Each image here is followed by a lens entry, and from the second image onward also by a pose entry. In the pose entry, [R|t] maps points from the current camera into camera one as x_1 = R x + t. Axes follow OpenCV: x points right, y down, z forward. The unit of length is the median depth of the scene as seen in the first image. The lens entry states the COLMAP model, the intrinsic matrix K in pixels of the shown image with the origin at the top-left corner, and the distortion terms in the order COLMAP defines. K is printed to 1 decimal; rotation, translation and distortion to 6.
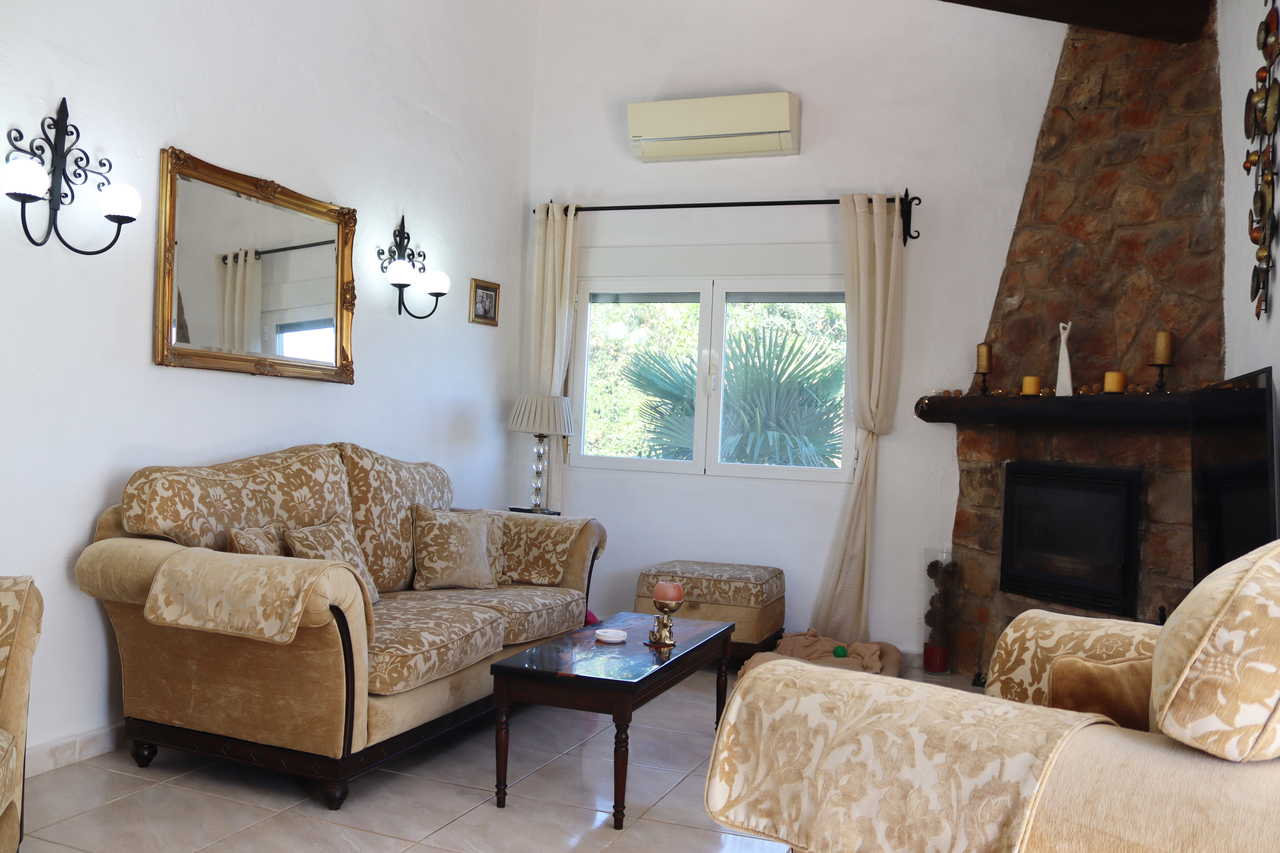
lens RADIAL K [[1066.5, 0, 632.6], [0, 1066.5, 422.1], [0, 0, 1]] dist [-0.156624, 0.135881]
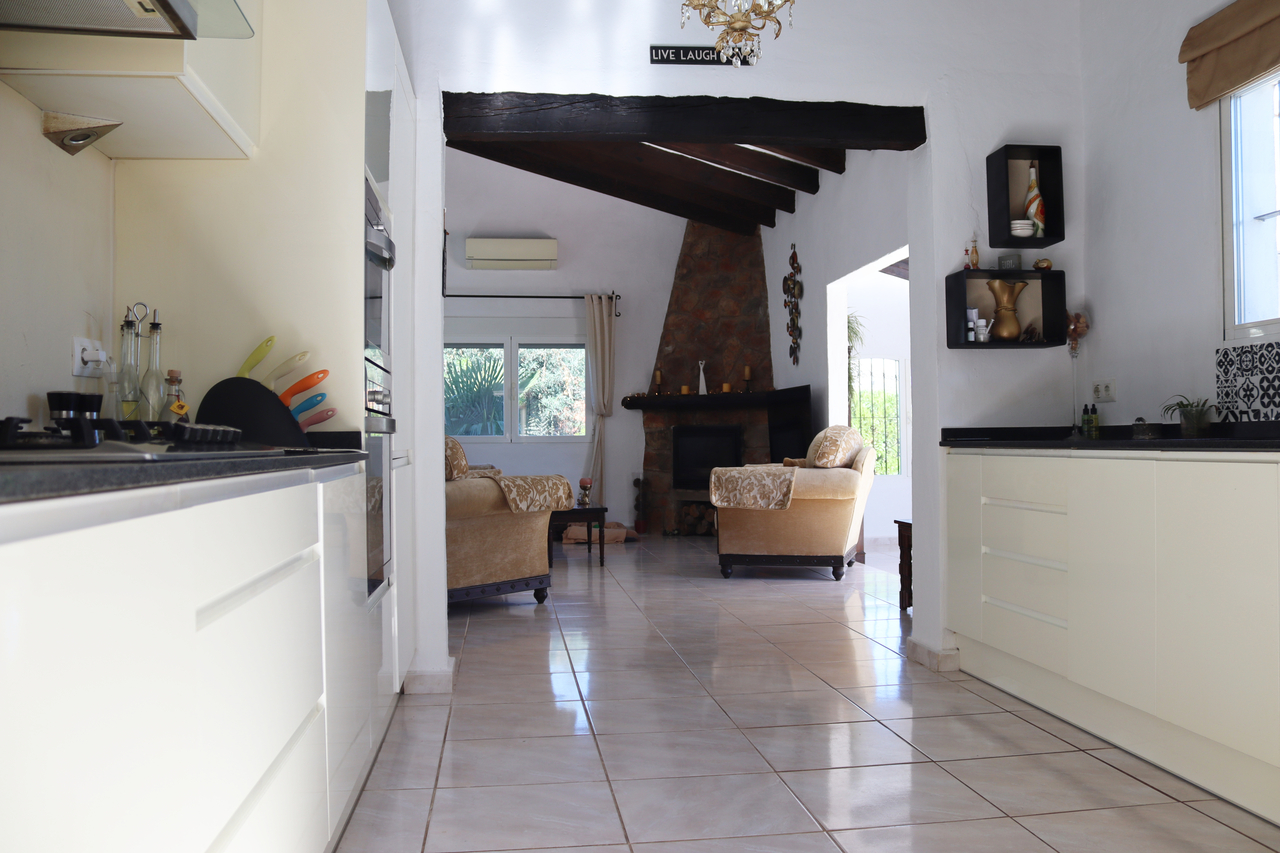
lens RADIAL K [[1066.5, 0, 633.9], [0, 1066.5, 420.2], [0, 0, 1]] dist [-0.156624, 0.135881]
pose [[0.877160, -0.039408, 0.478579, -0.827144], [0.040328, 0.999152, 0.008359, 0.004820], [-0.478503, 0.011968, 0.878005, -0.943824]]
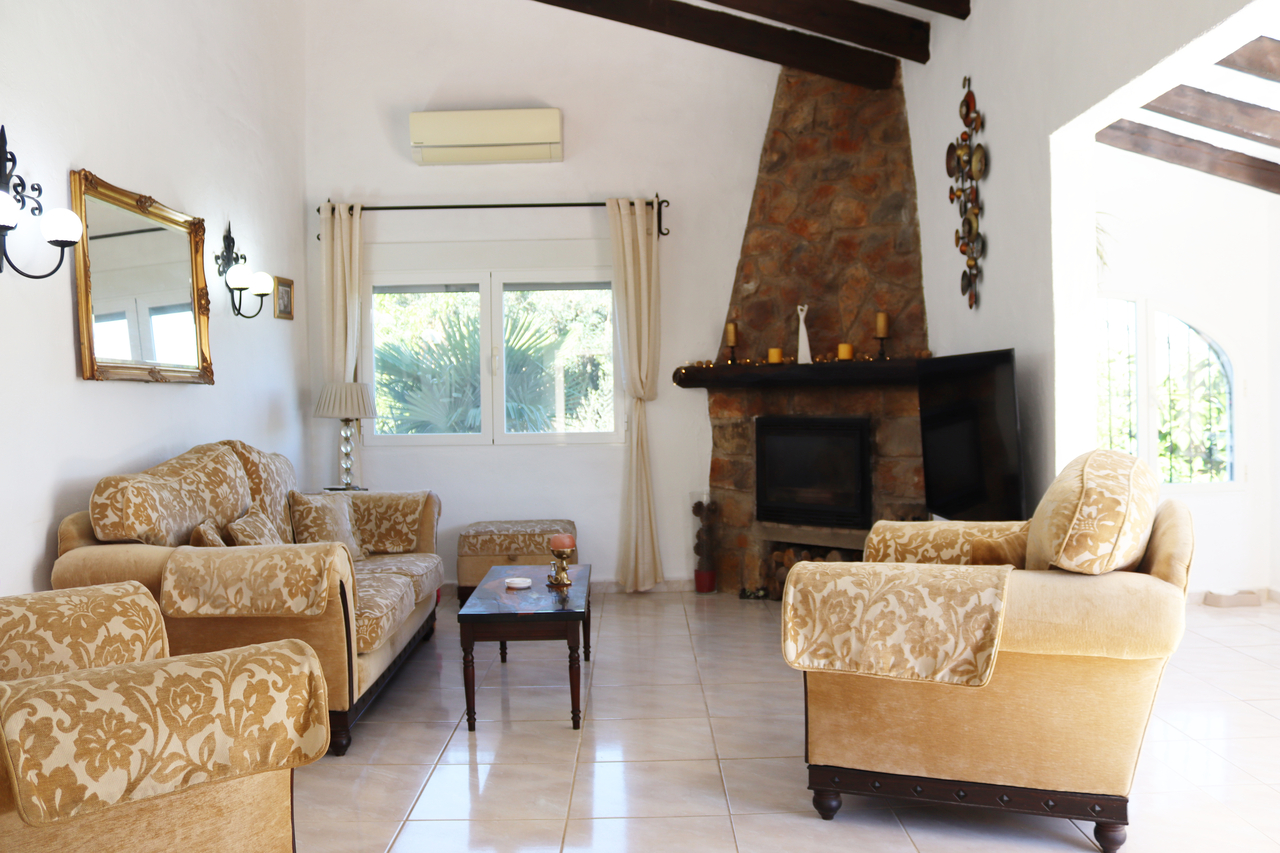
lens RADIAL K [[1066.5, 0, 643.6], [0, 1066.5, 419.7], [0, 0, 1]] dist [-0.156624, 0.135881]
pose [[0.926577, -0.065909, 0.370284, -0.267335], [0.052938, 0.997579, 0.045098, -0.026316], [-0.372360, -0.022185, 0.927823, -0.142731]]
